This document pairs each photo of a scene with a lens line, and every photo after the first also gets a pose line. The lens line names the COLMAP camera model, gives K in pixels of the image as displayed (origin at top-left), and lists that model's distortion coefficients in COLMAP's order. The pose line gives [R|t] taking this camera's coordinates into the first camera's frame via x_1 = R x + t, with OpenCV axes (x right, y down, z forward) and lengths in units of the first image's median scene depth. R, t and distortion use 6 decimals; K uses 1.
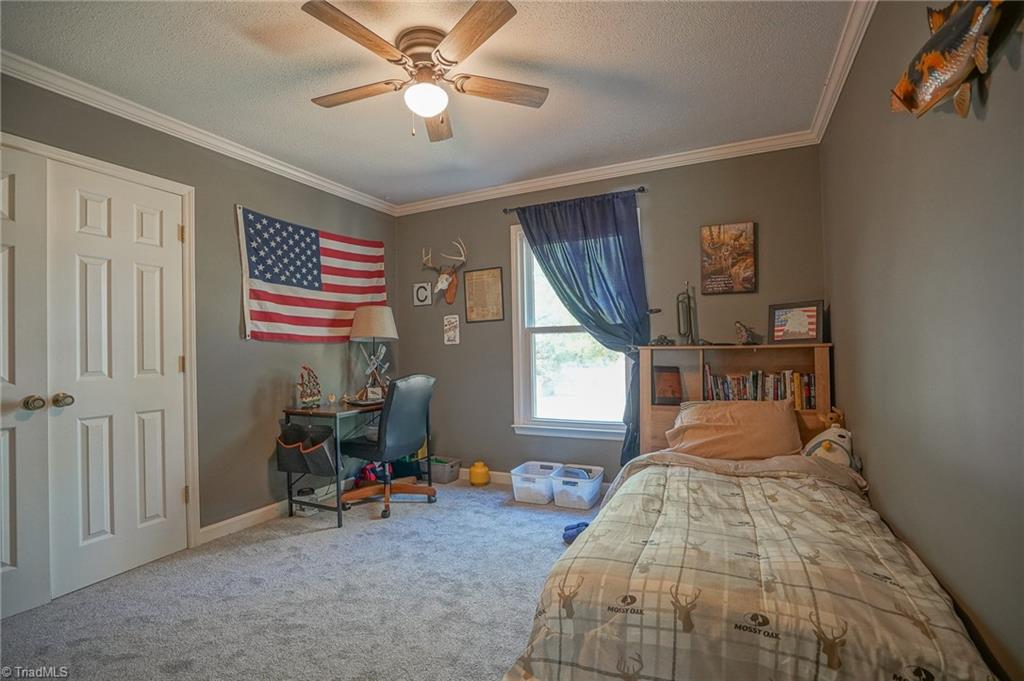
lens RADIAL K [[474.9, 0, 510.4], [0, 474.9, 349.9], [0, 0, 1]] dist [-0.058018, 0.022386]
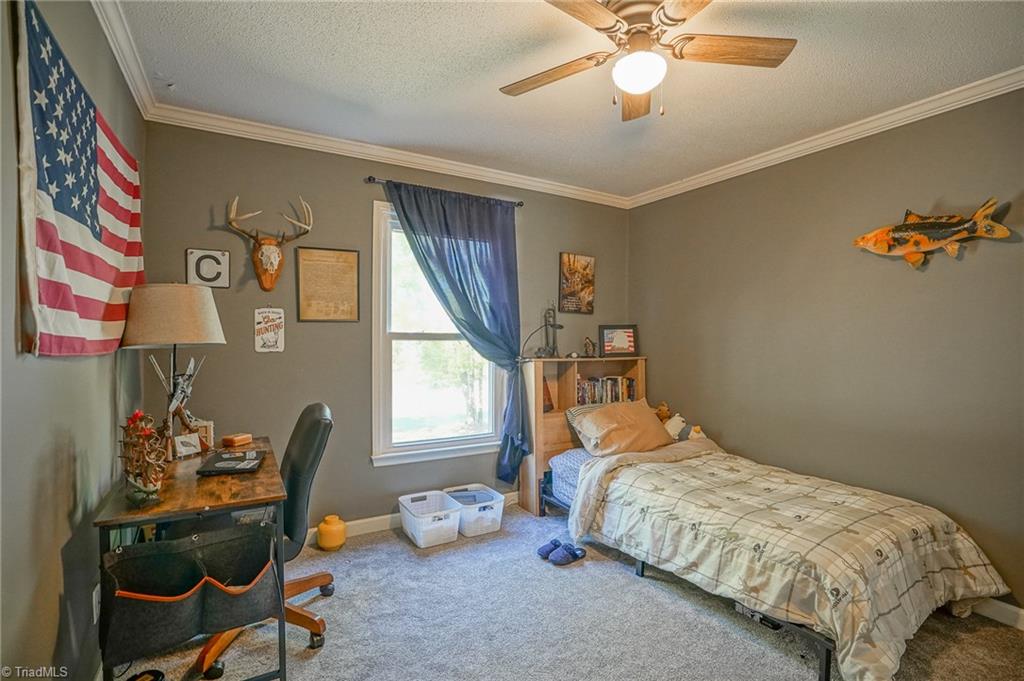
lens RADIAL K [[474.9, 0, 512.8], [0, 474.9, 348.8], [0, 0, 1]] dist [-0.058018, 0.022386]
pose [[0.554316, 0.004316, 0.832295, -0.624072], [-0.017551, 0.999825, 0.006505, -0.034467], [-0.832121, -0.018213, 0.554295, 0.464869]]
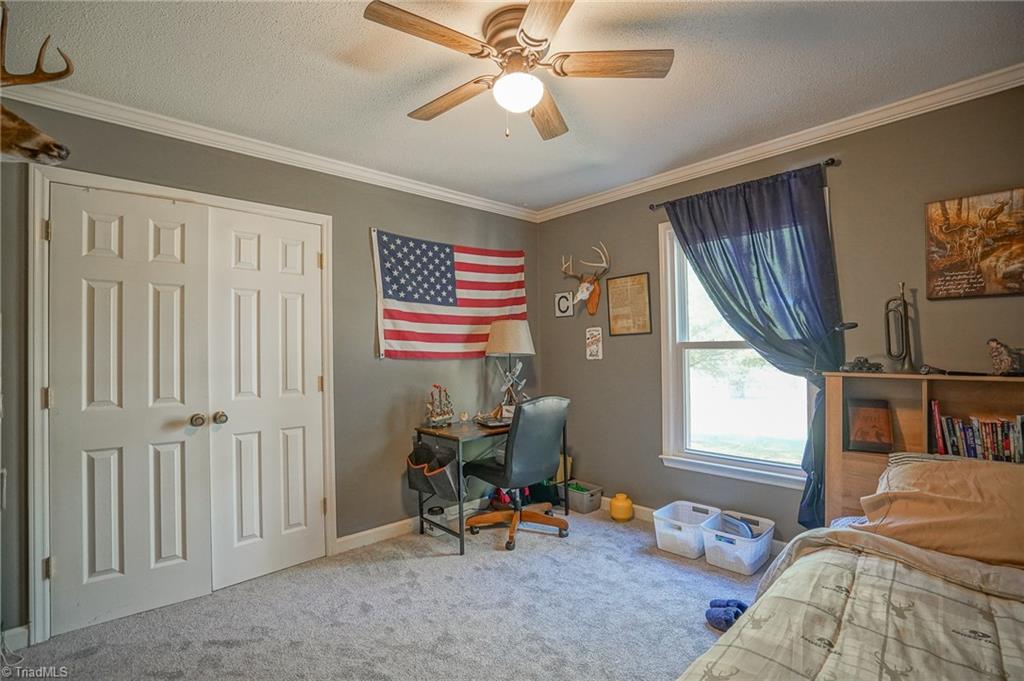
lens RADIAL K [[474.9, 0, 511.1], [0, 474.9, 346.9], [0, 0, 1]] dist [-0.058018, 0.022386]
pose [[0.931588, 0.002619, -0.363506, 0.075428], [-0.002729, 0.999996, 0.000211, -0.046090], [0.363505, 0.000796, 0.931592, 0.129617]]
